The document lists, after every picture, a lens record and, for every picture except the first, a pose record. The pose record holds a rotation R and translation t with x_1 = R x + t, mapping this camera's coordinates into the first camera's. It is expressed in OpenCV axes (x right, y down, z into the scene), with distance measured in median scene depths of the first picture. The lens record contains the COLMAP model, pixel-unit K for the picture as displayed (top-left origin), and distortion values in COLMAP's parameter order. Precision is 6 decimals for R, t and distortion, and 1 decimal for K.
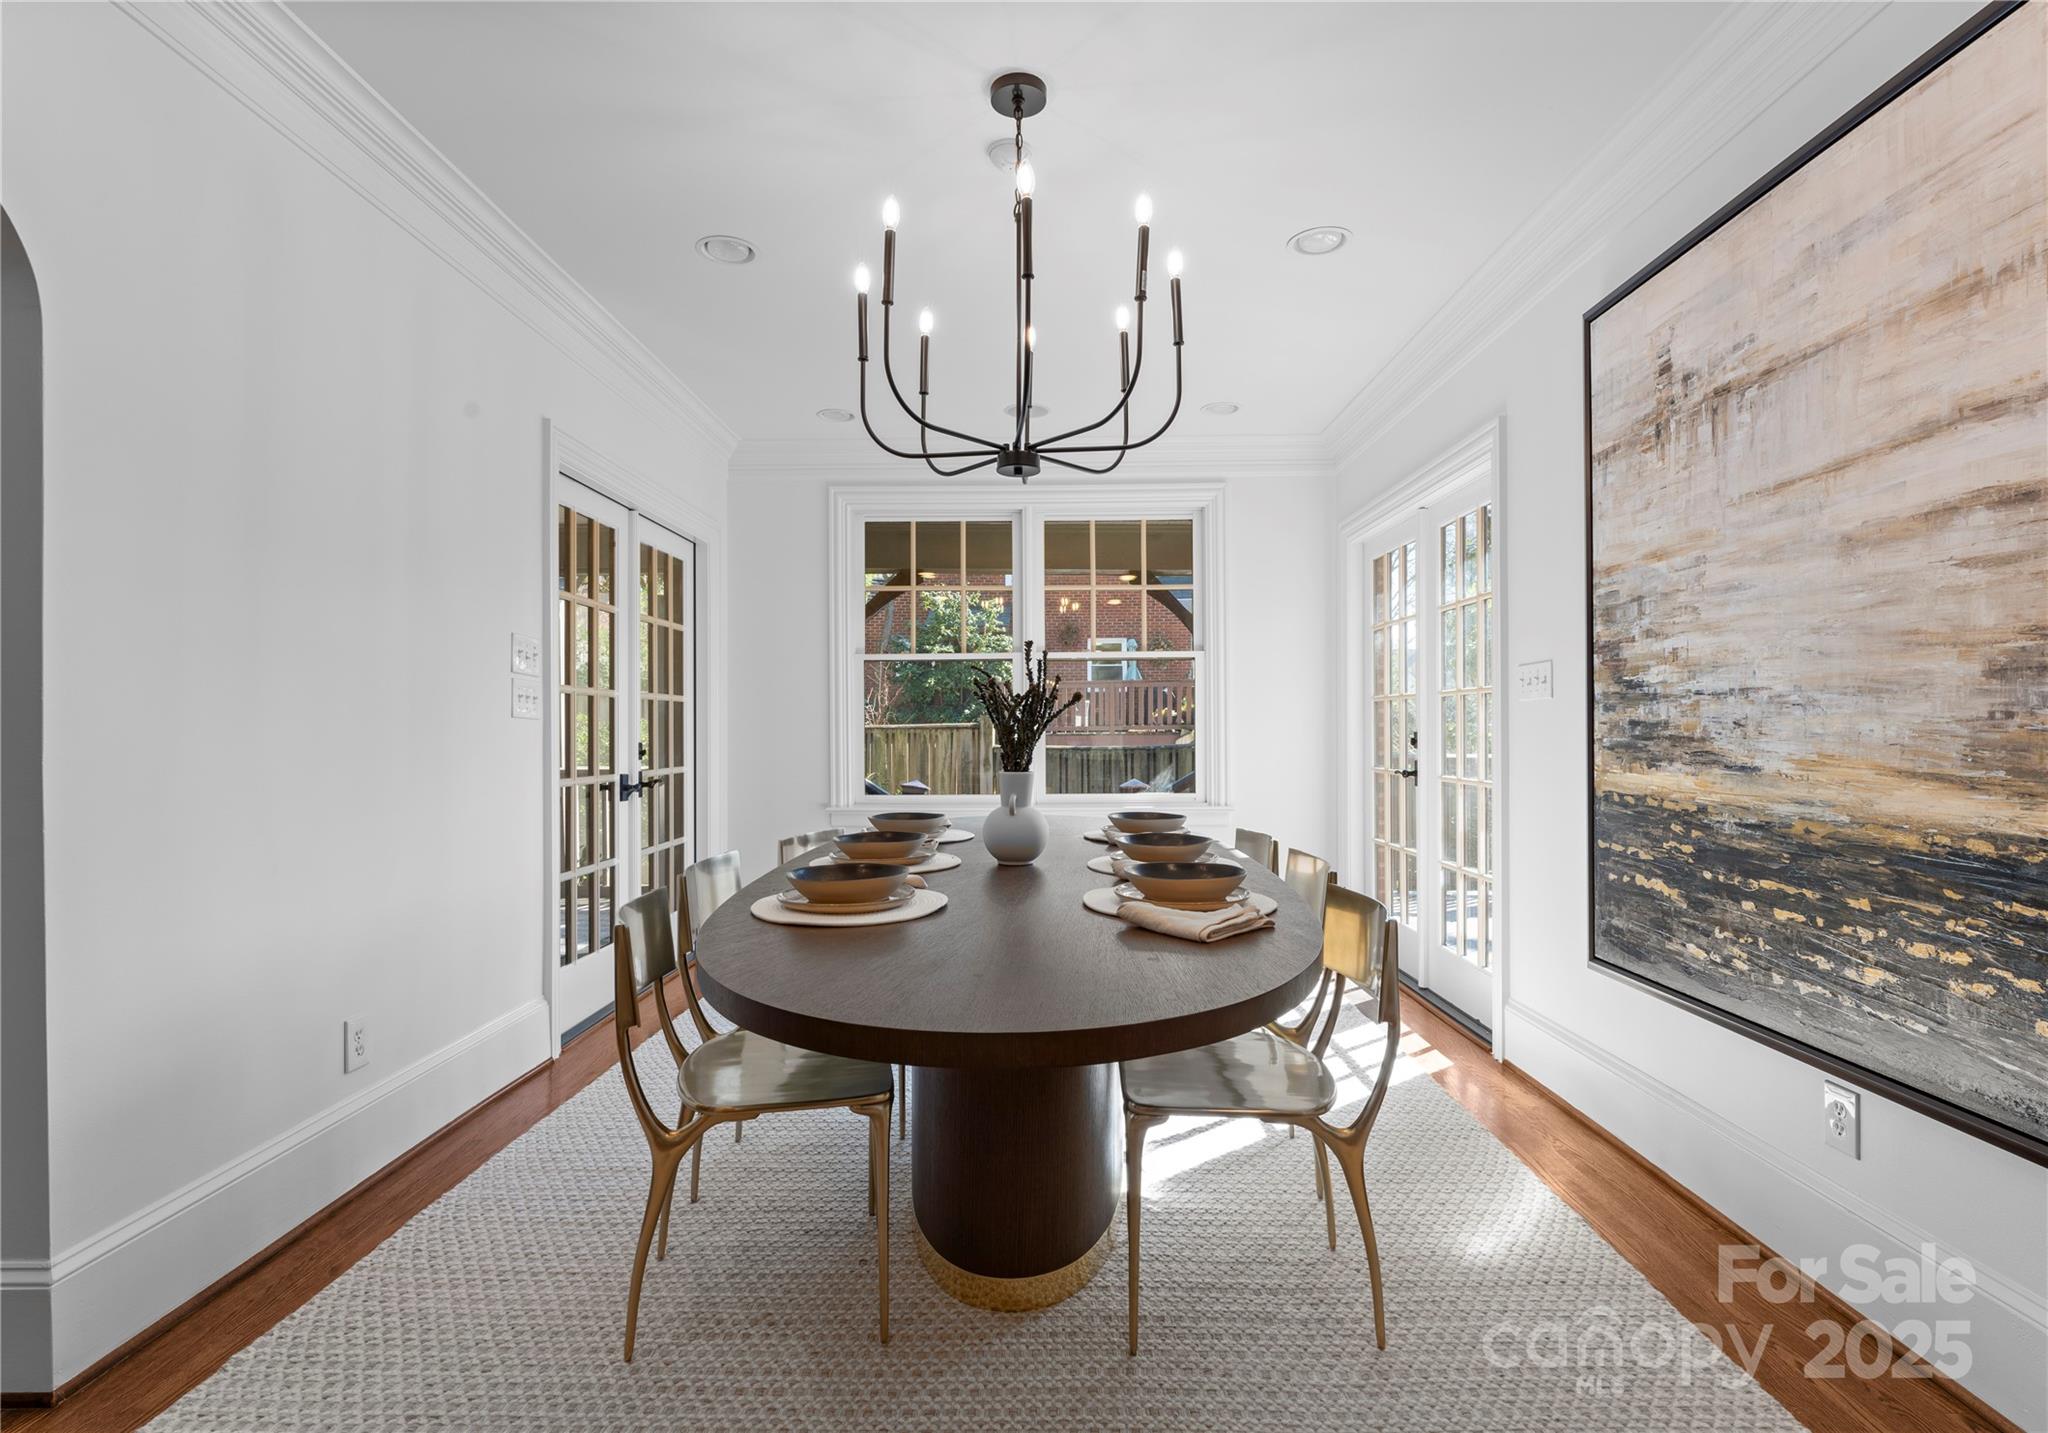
lens RADIAL K [[990.6, 0, 1021.5], [0, 990.6, 727.4], [0, 0, 1]] dist [0.000244, 0.001664]
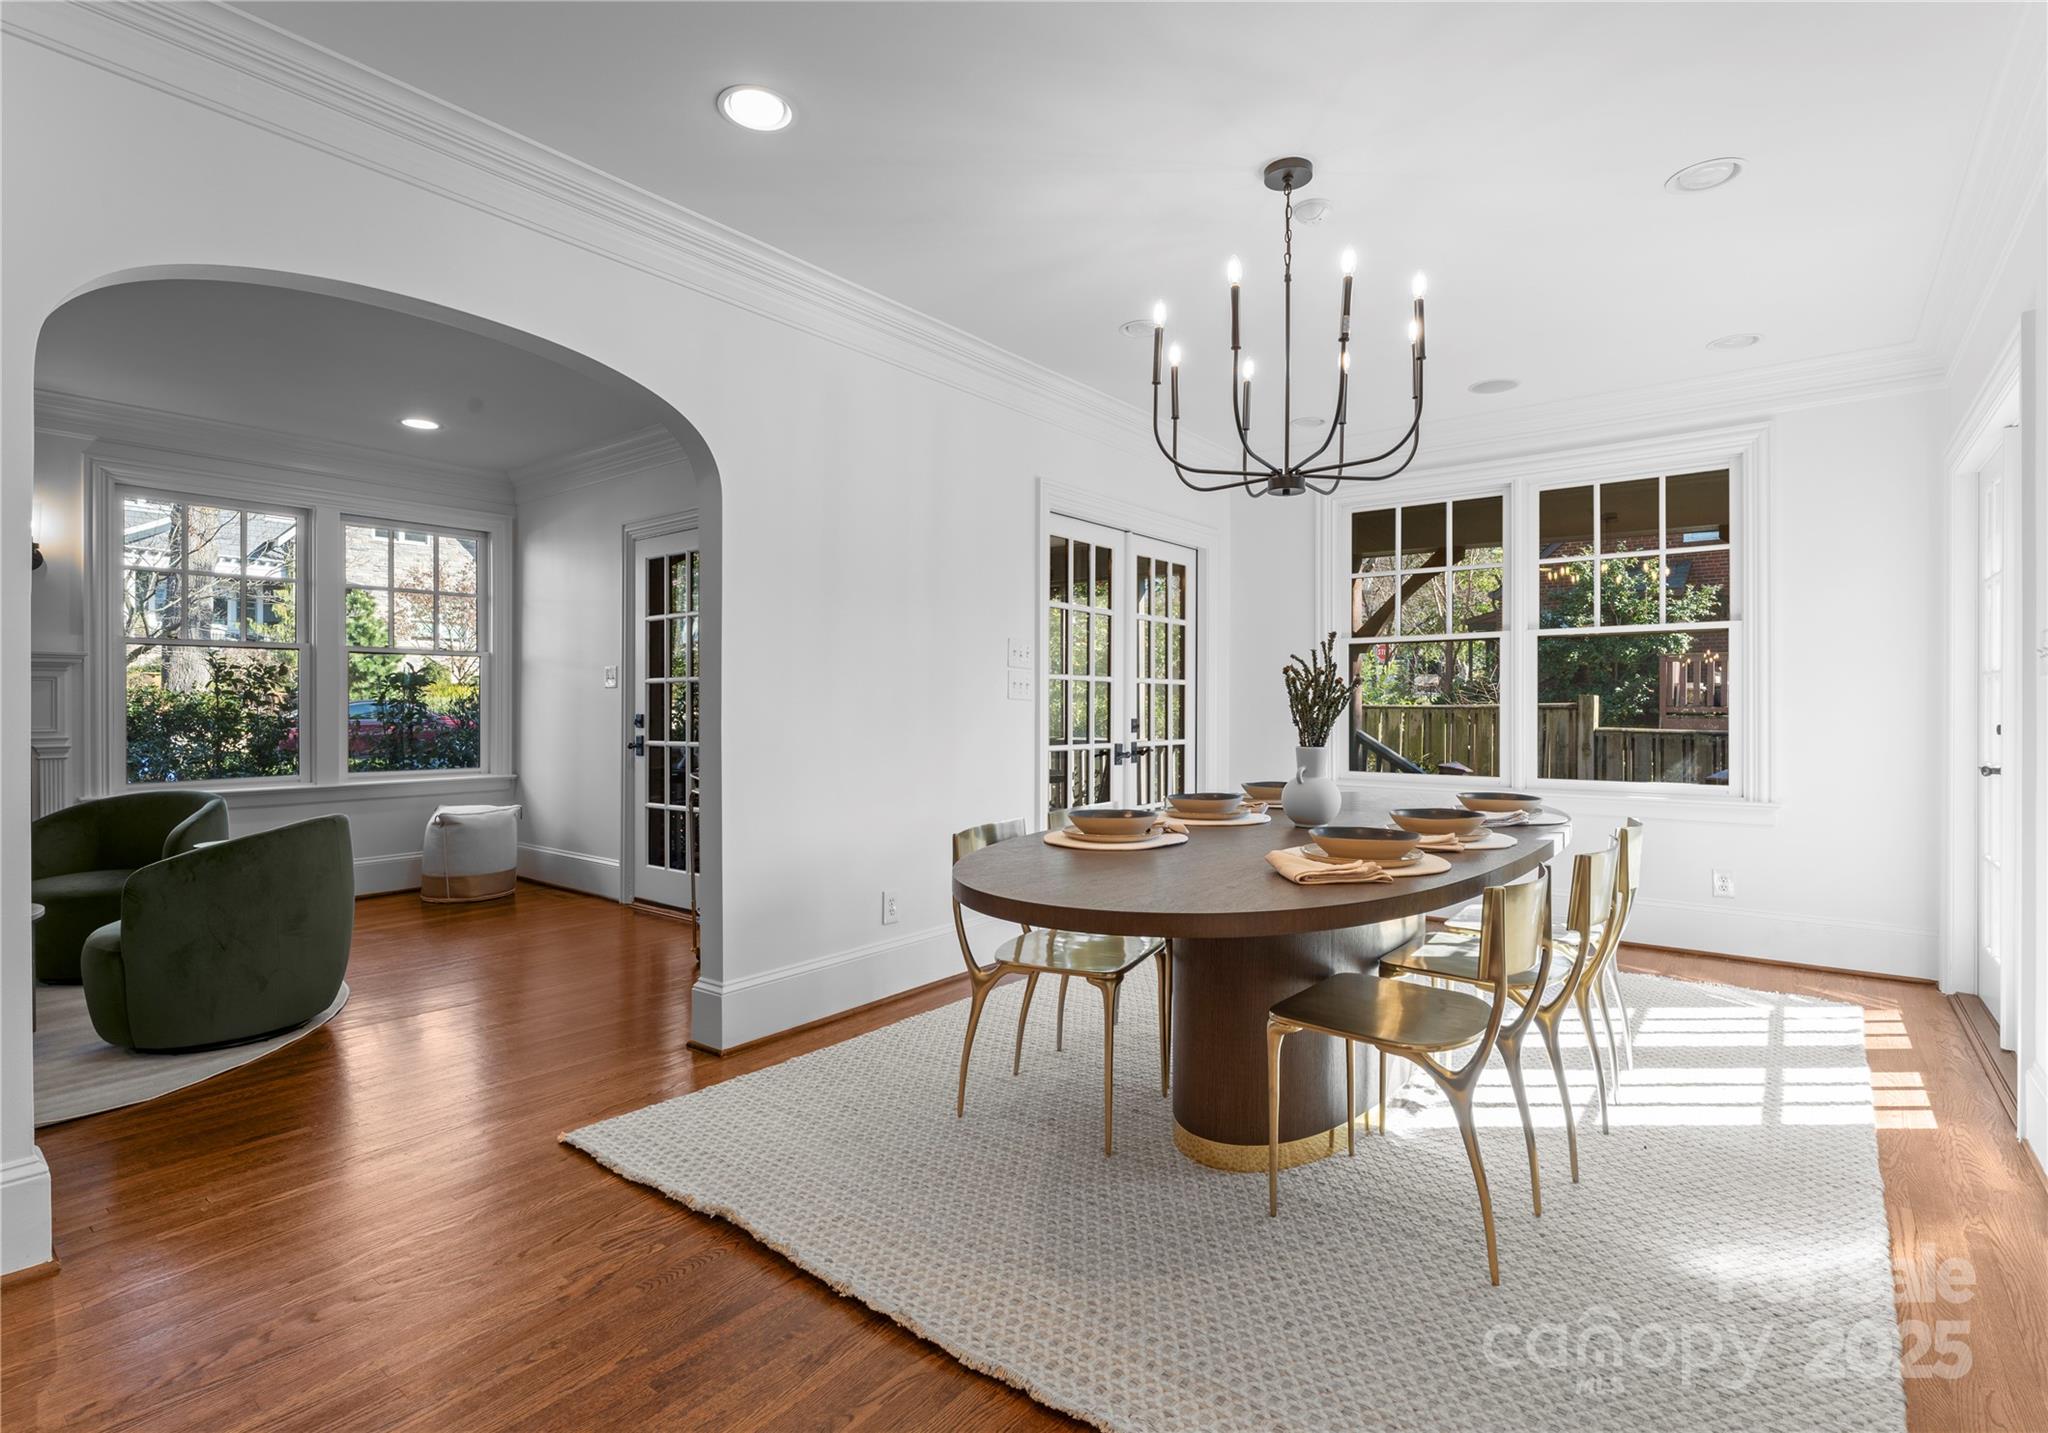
lens RADIAL K [[992.6, 0, 1024.0], [0, 992.6, 716.5], [0, 0, 1]] dist [-0.003957, -0.000513]
pose [[0.800650, 0.012476, -0.599002, 0.261517], [-0.006003, 0.999900, 0.012801, -0.002078], [0.599102, -0.006653, 0.800645, -0.075657]]
